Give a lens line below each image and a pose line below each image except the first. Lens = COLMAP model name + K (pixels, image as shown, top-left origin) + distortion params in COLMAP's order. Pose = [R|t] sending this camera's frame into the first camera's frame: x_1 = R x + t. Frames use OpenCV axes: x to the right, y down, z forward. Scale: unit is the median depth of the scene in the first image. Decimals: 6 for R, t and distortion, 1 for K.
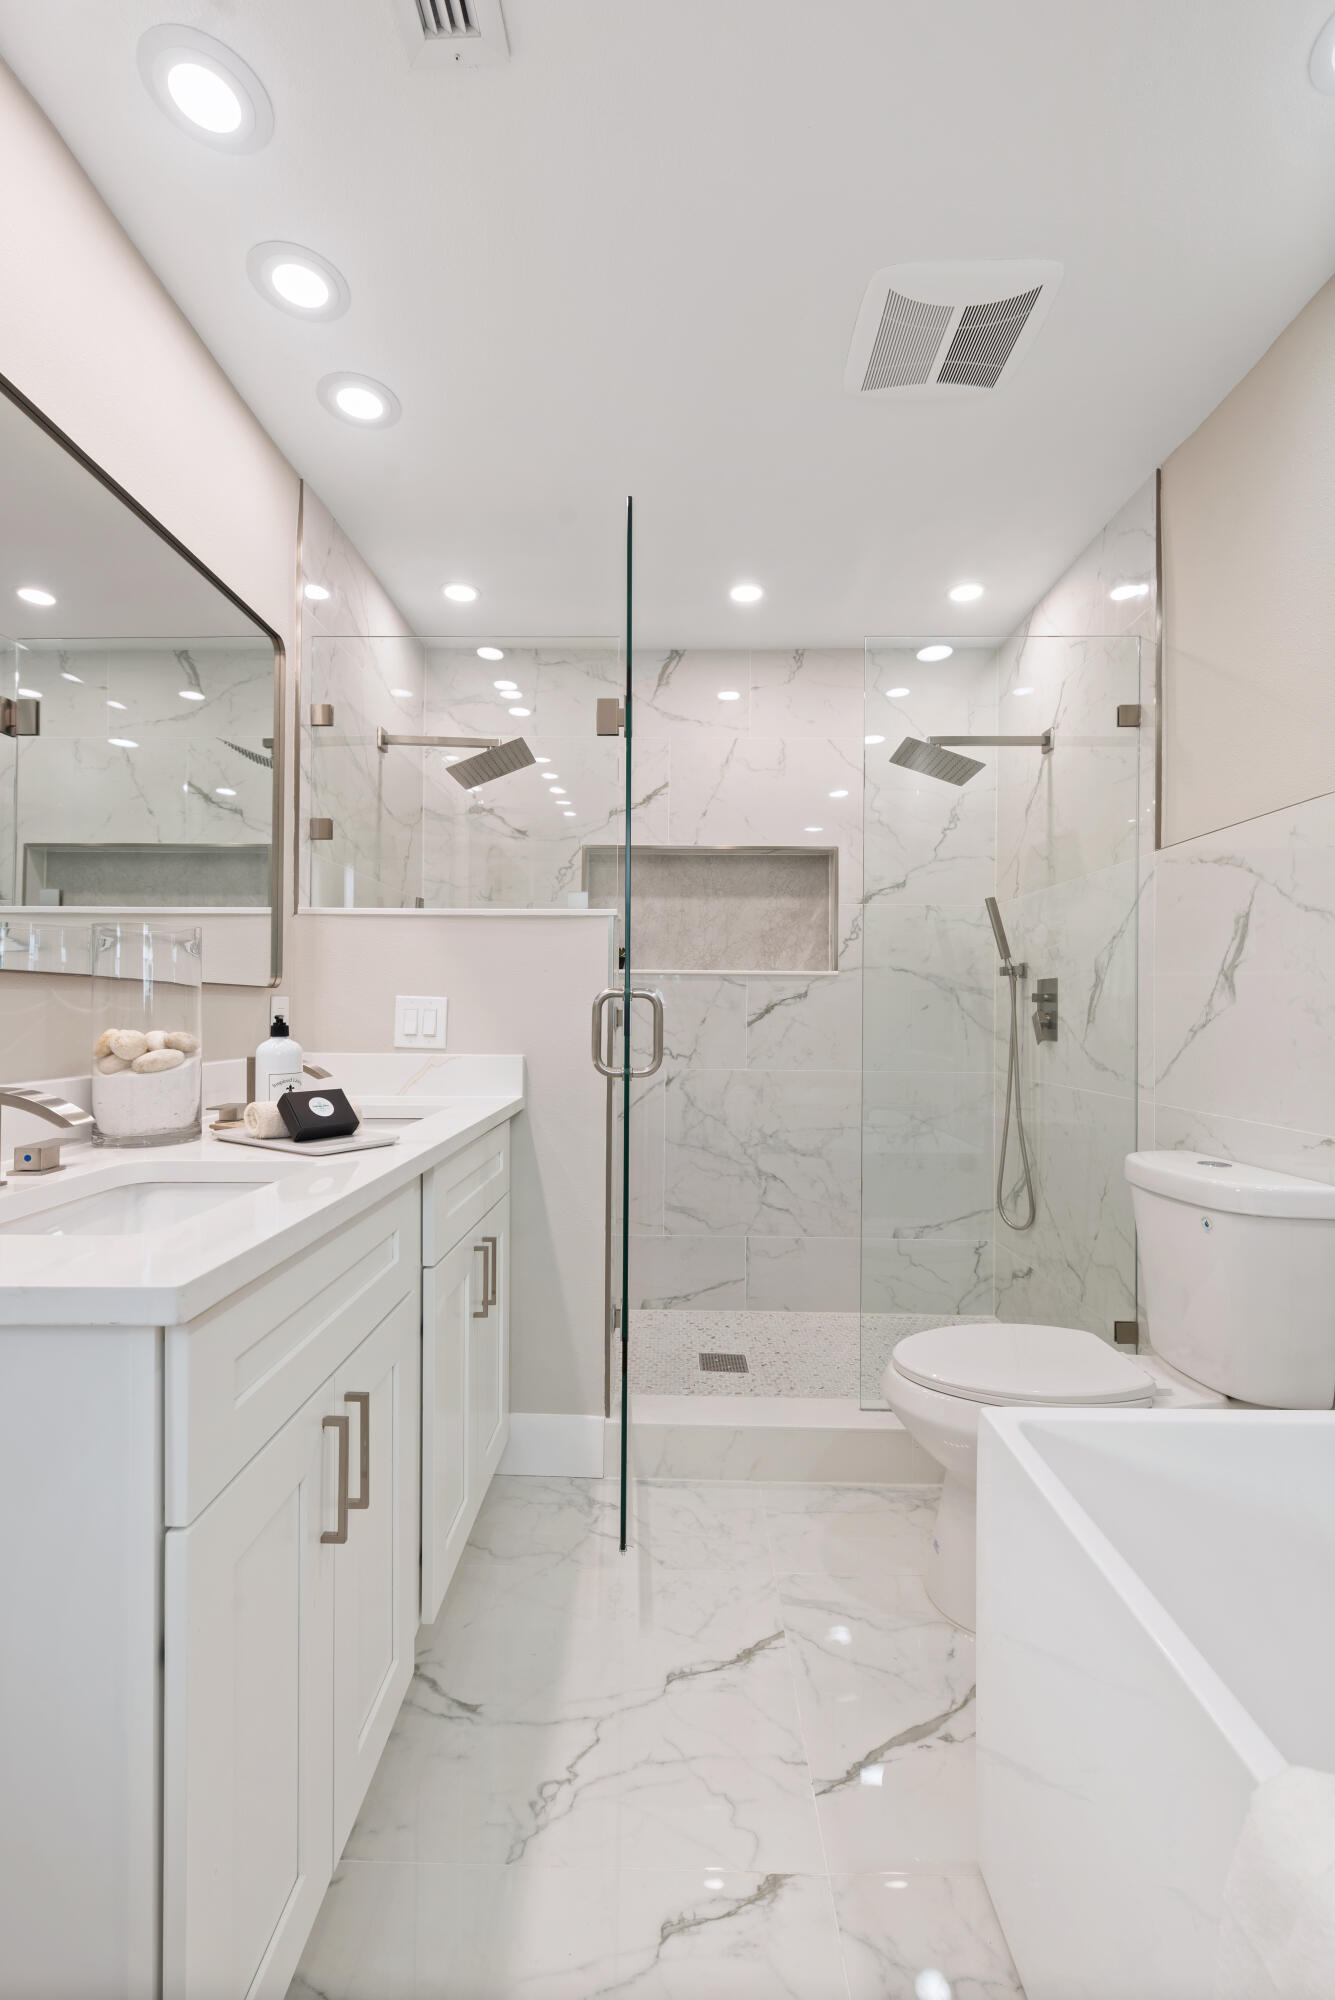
lens RADIAL K [[853.6, 0, 662.1], [0, 853.6, 1012.8], [0, 0, 1]] dist [-0.000140, -0.000459]
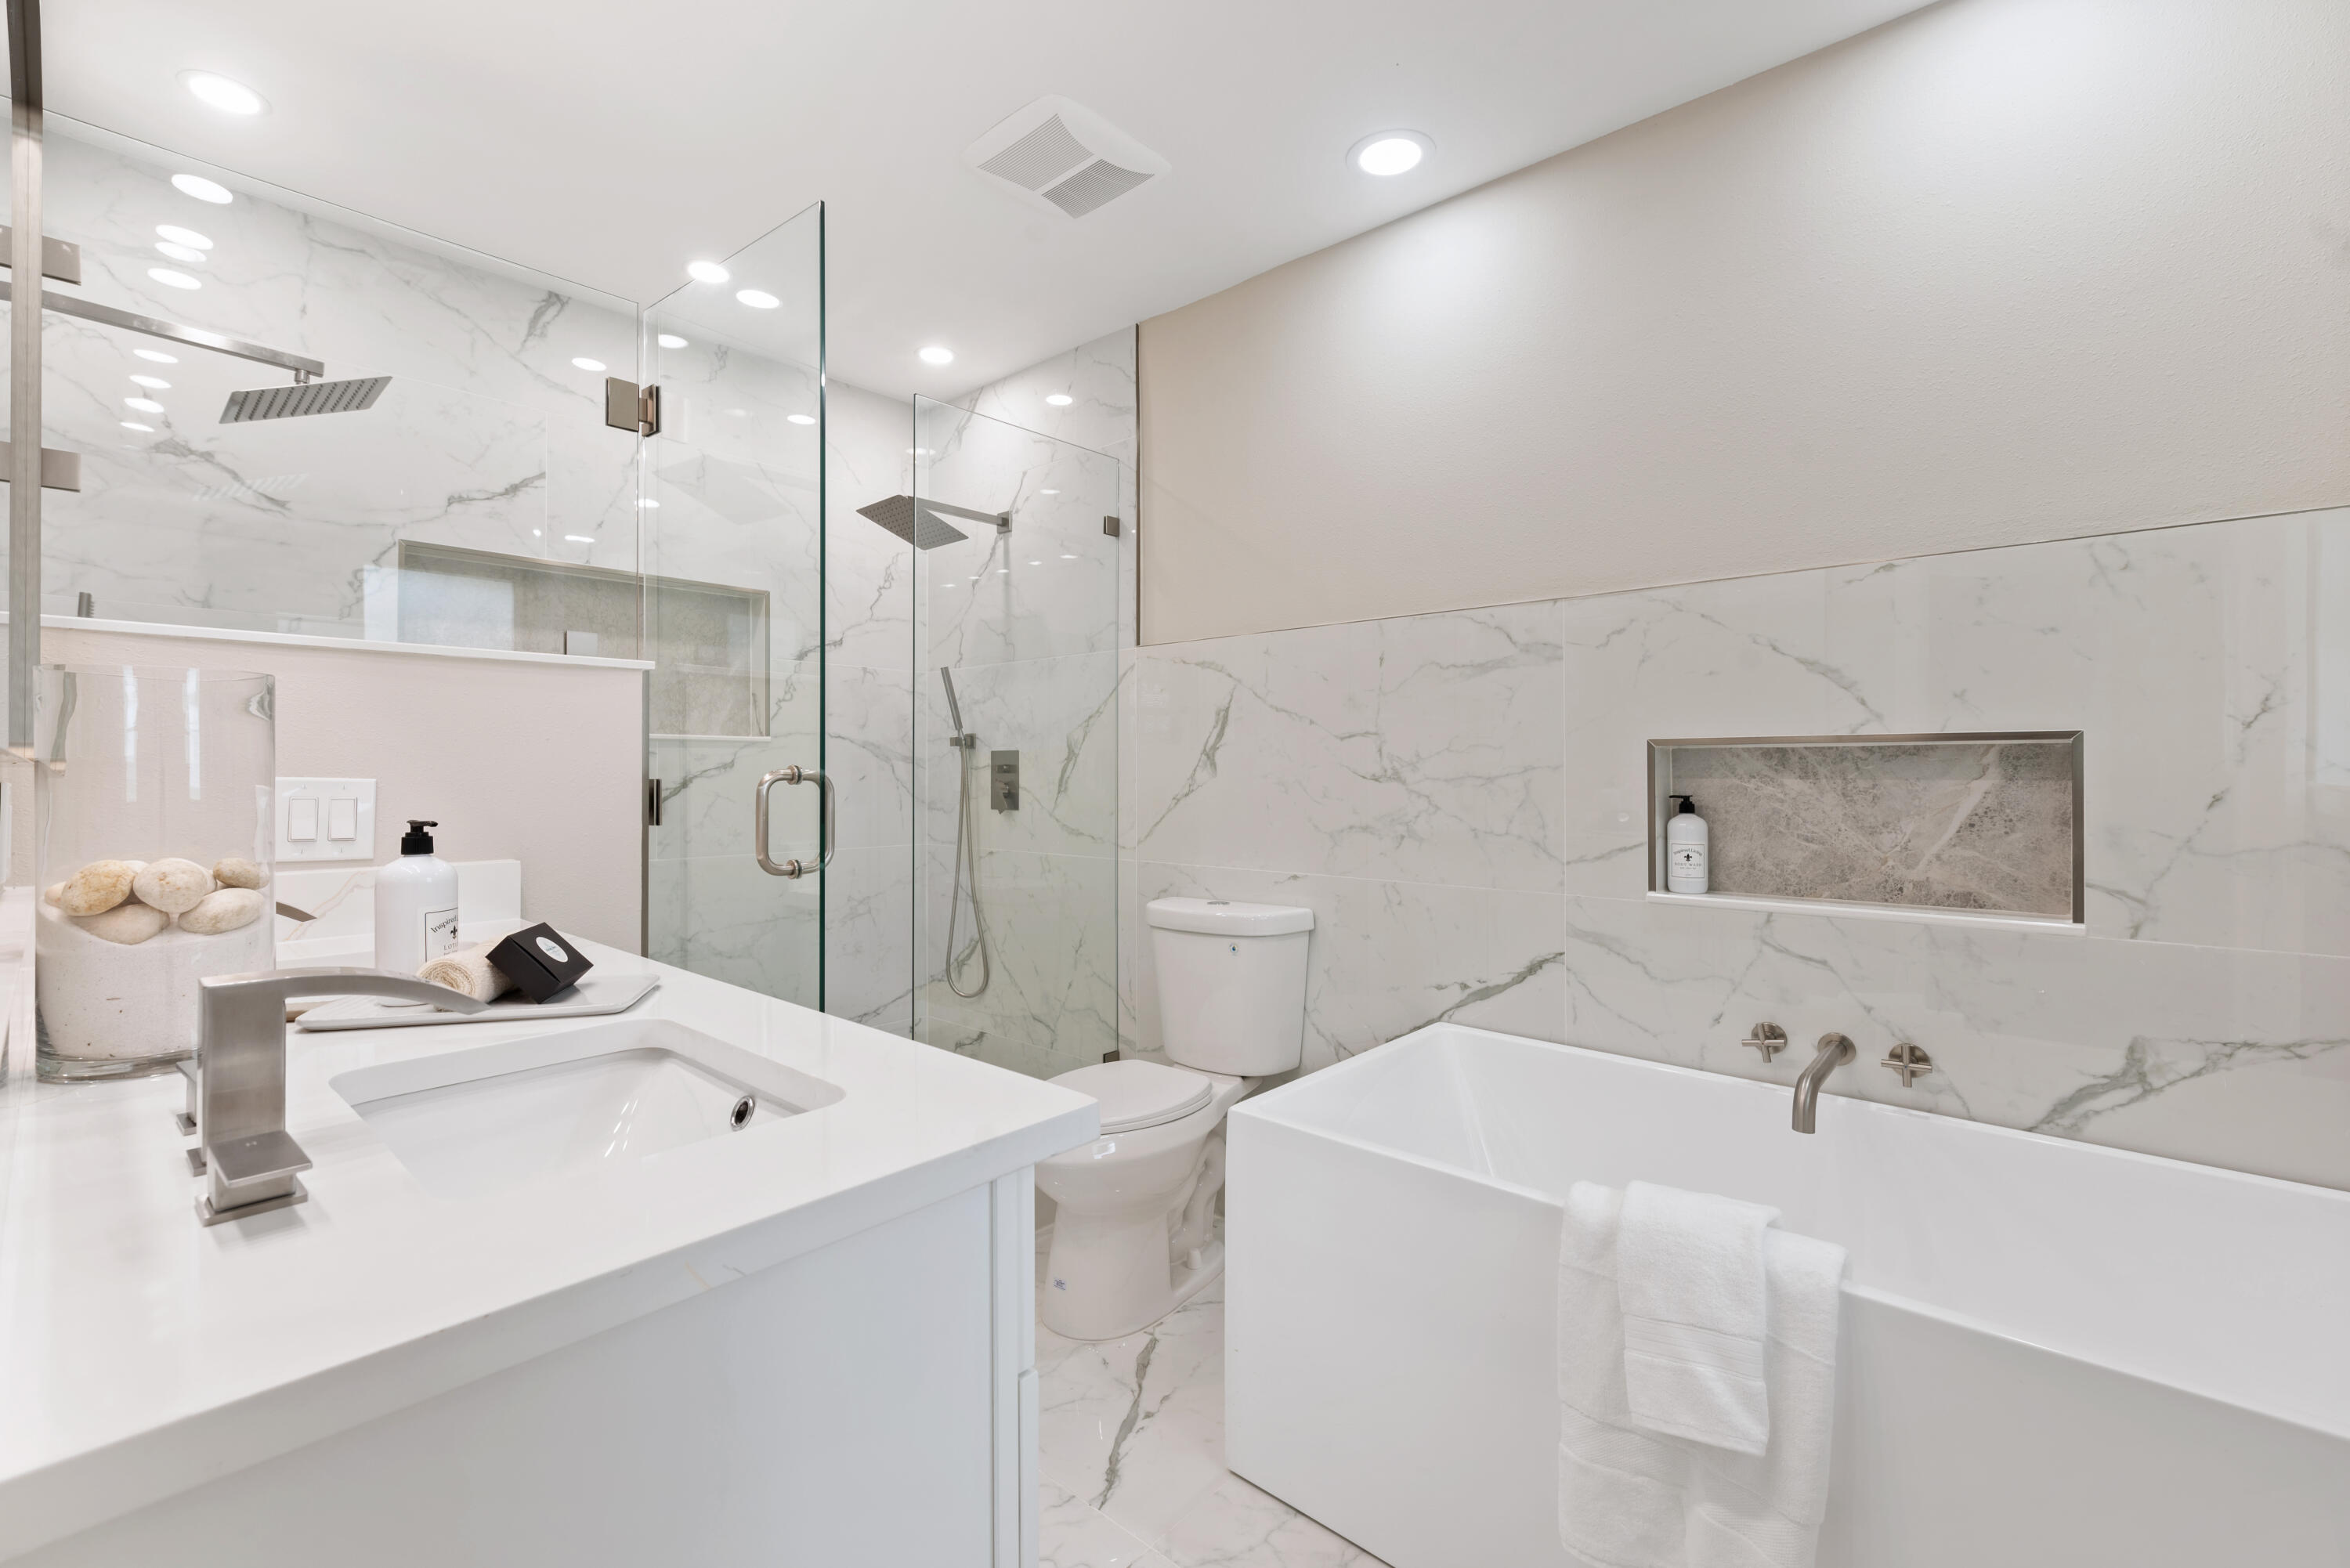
lens RADIAL K [[1012.8, 0, 1175.5], [0, 1012.8, 777.1], [0, 0, 1]] dist [-0.000706, -0.000477]
pose [[0.649318, -0.012186, 0.760419, -0.361046], [0.007542, 0.999926, 0.009584, -0.018018], [-0.760480, -0.000488, 0.649362, 0.039453]]
